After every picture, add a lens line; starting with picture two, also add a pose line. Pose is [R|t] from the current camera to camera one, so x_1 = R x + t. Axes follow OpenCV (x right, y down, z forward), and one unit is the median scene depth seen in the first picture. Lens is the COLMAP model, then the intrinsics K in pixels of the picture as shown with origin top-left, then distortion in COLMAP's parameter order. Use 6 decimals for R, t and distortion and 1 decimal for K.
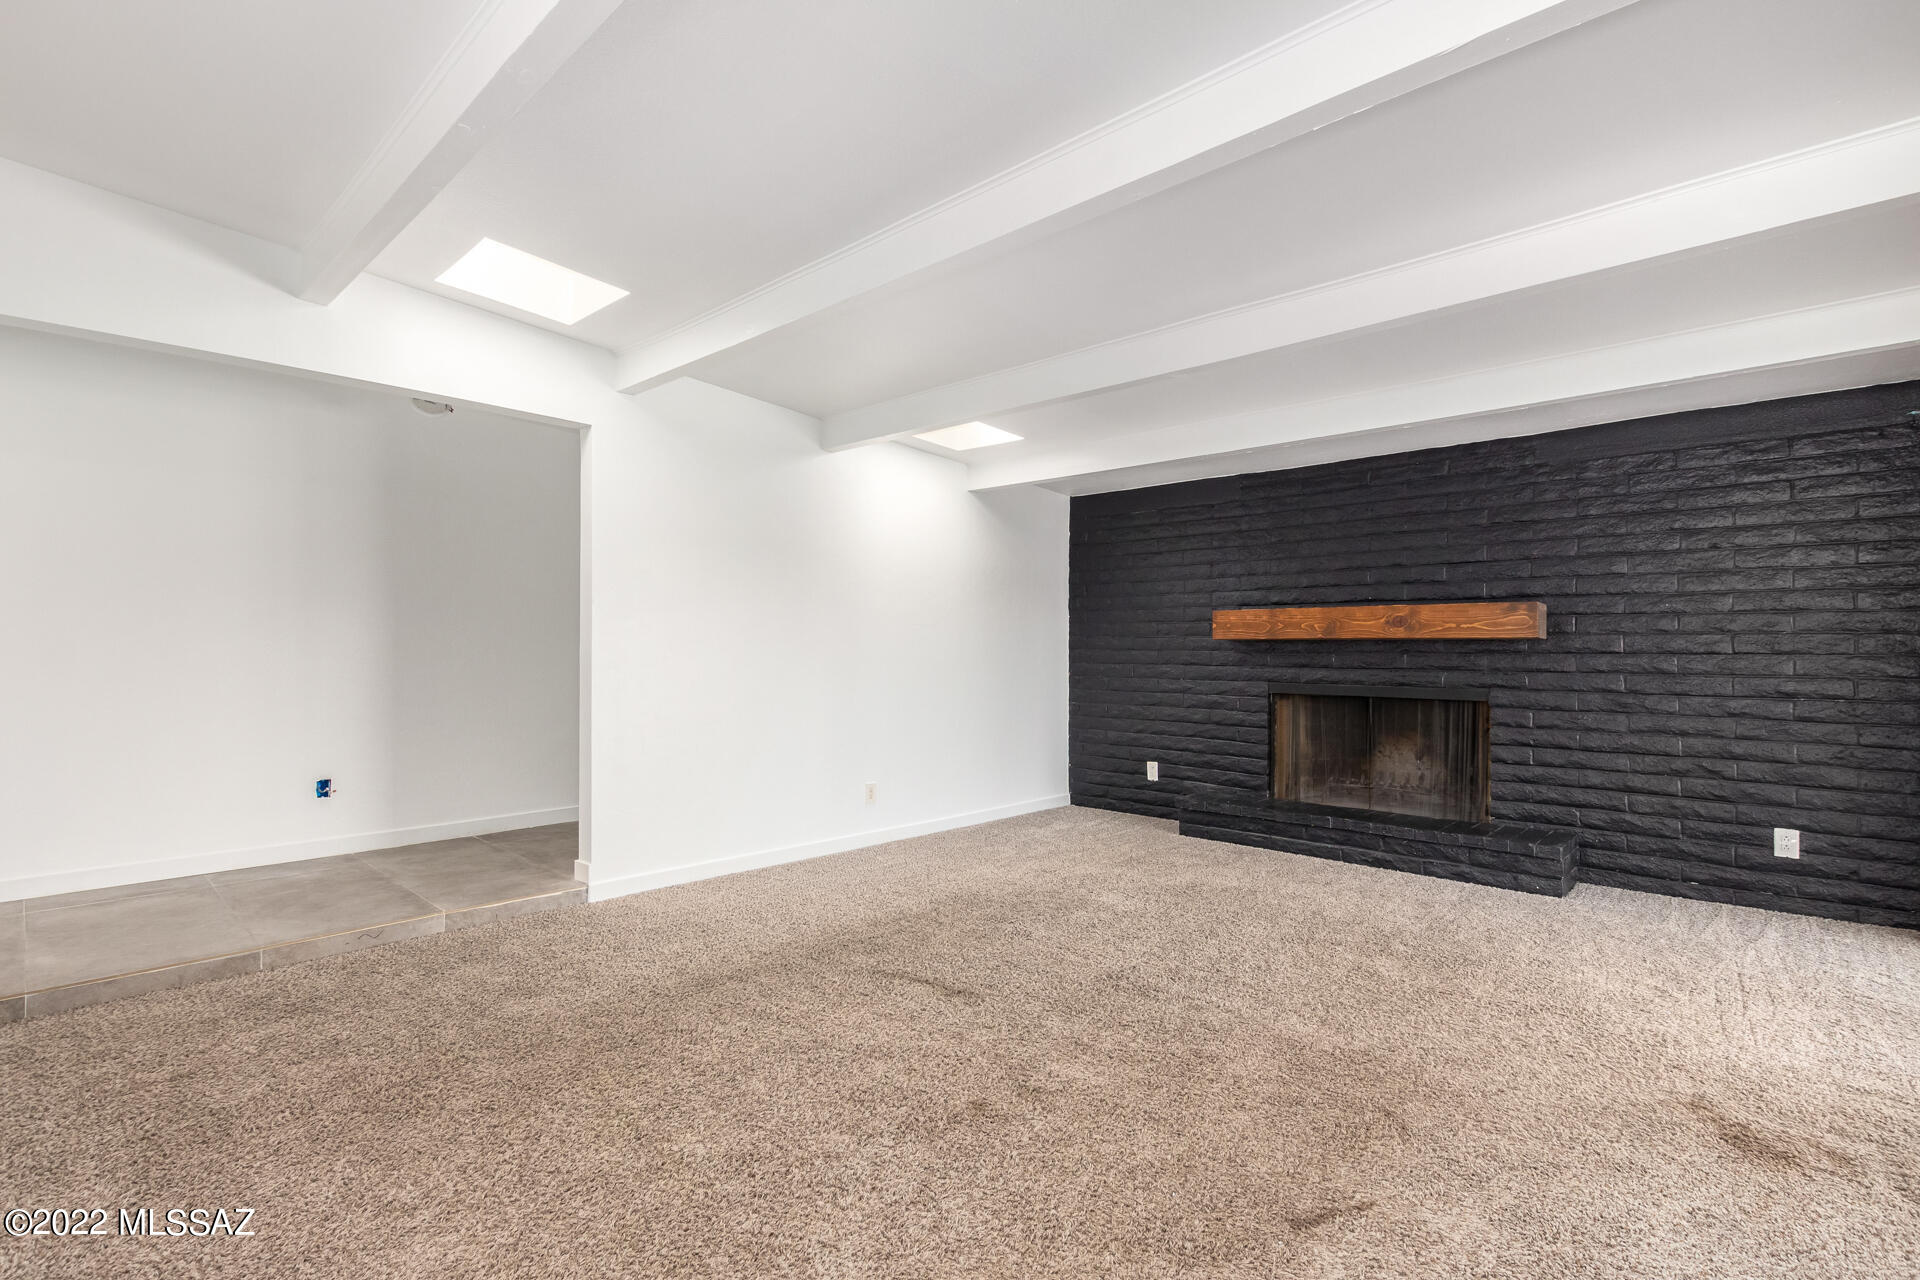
lens RADIAL K [[884.9, 0, 942.0], [0, 884.9, 644.2], [0, 0, 1]] dist [0.006416, 0.000436]
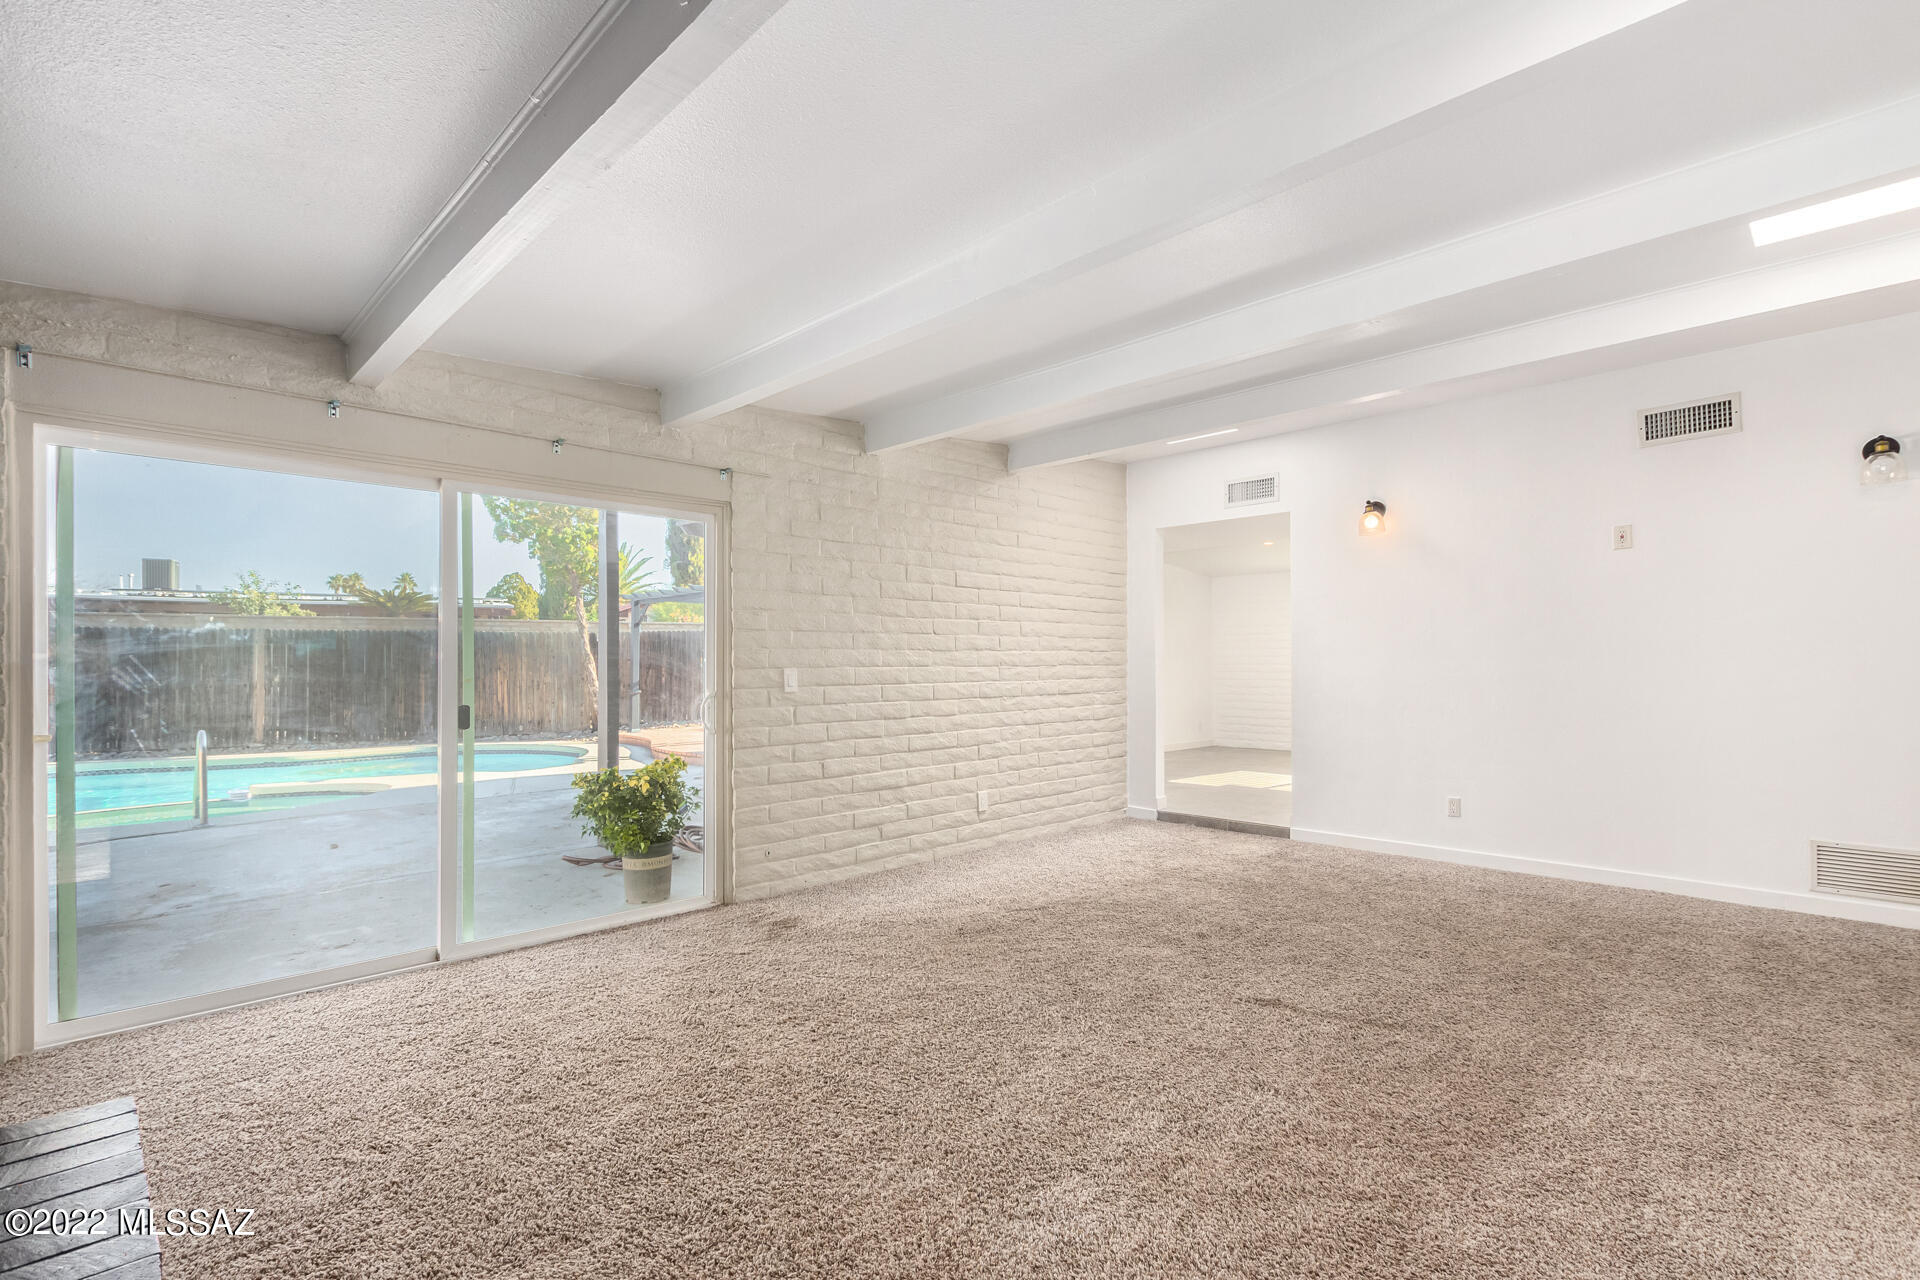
lens RADIAL K [[884.9, 0, 959.3], [0, 884.9, 651.1], [0, 0, 1]] dist [0.006416, 0.000436]
pose [[-0.999544, -0.001161, 0.030181, 0.220916], [-0.001712, 0.999832, -0.018238, 0.004772], [-0.030155, -0.018282, -0.999378, 1.324373]]
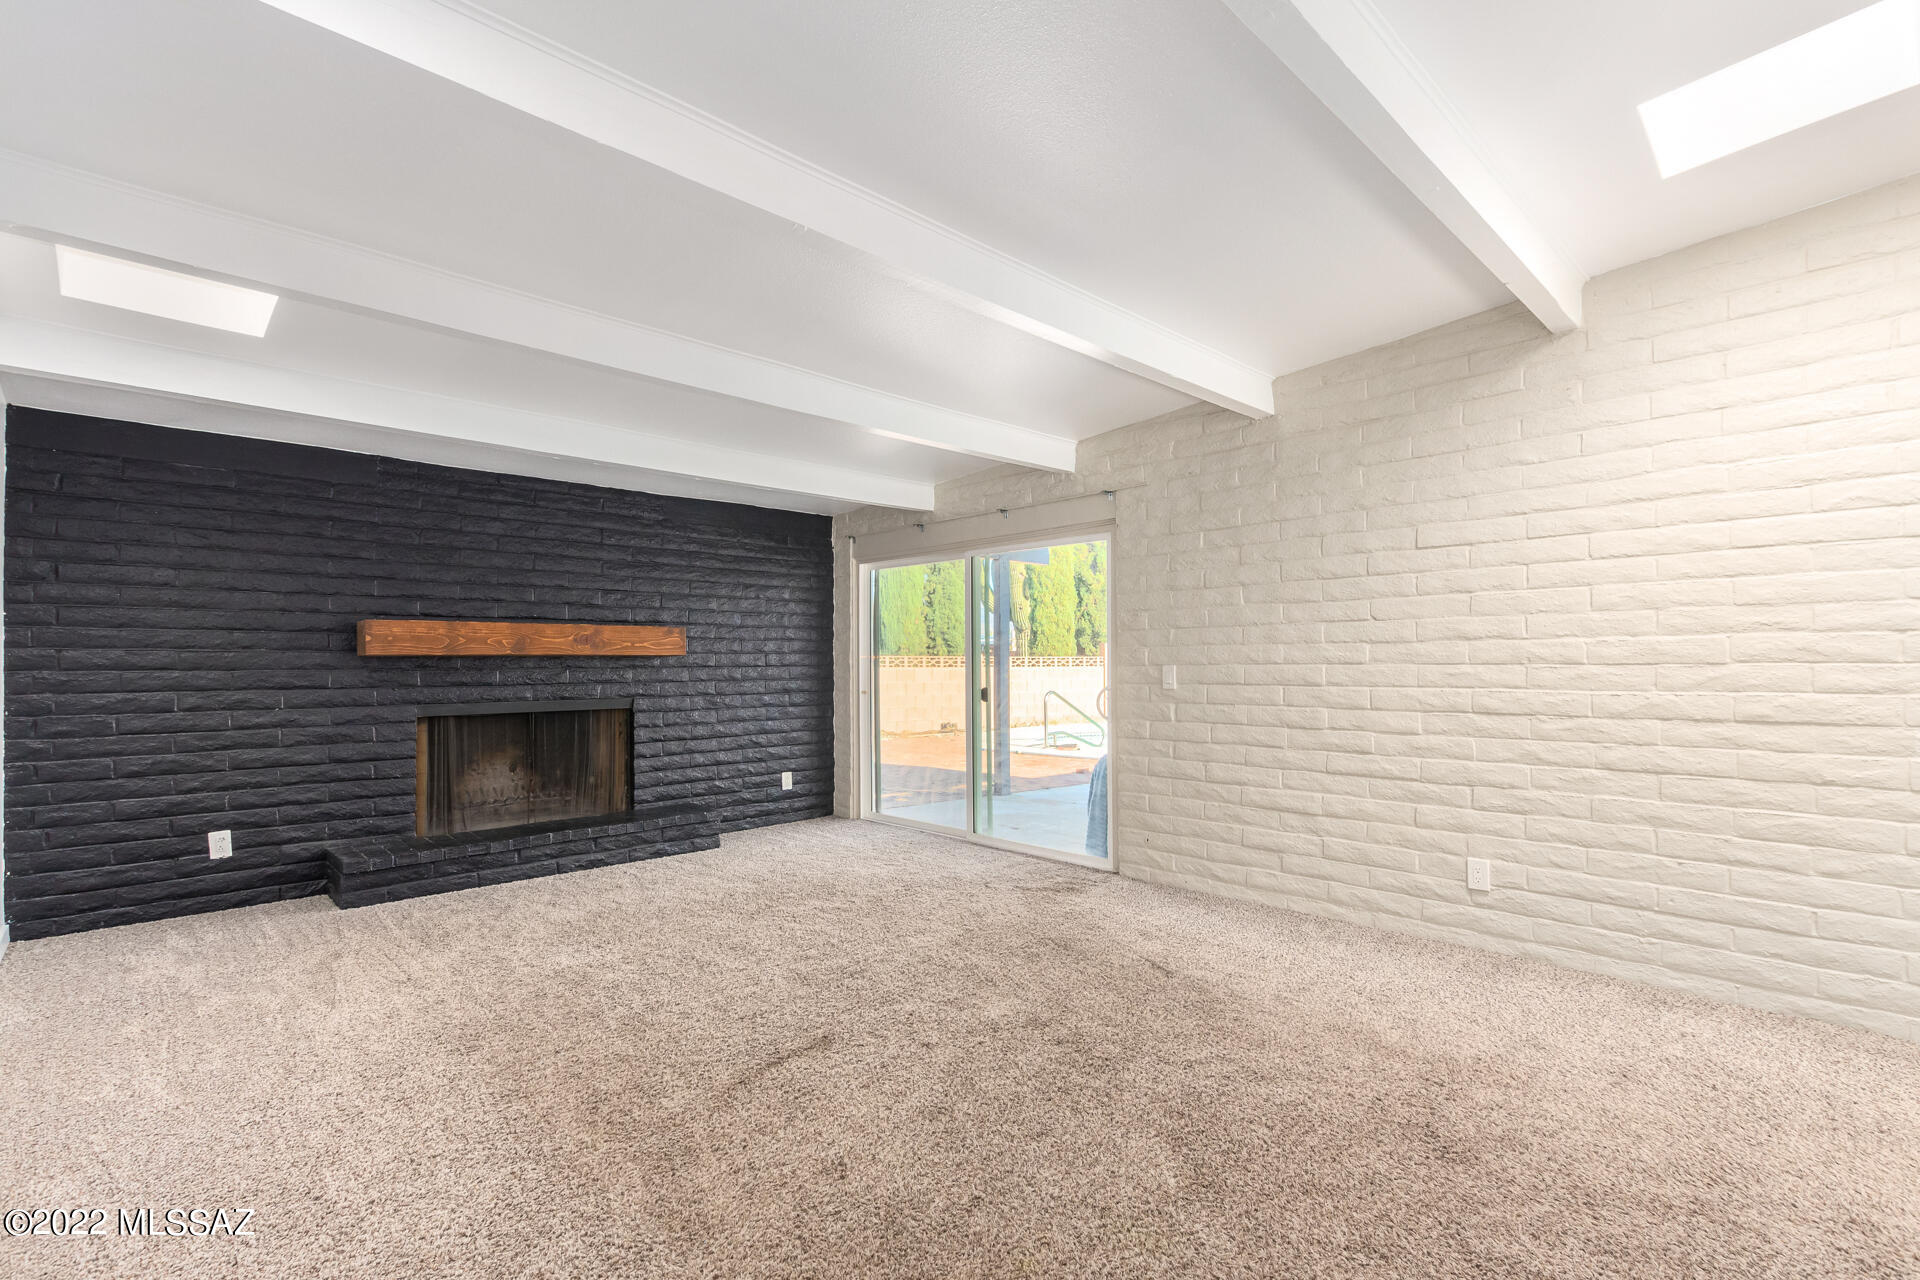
lens RADIAL K [[884.9, 0, 941.4], [0, 884.9, 649.0], [0, 0, 1]] dist [0.006416, 0.000436]
pose [[0.058124, 0.009407, 0.998265, -0.581891], [0.001606, 0.999953, -0.009516, -0.003568], [-0.998308, 0.002157, 0.058106, 0.535805]]
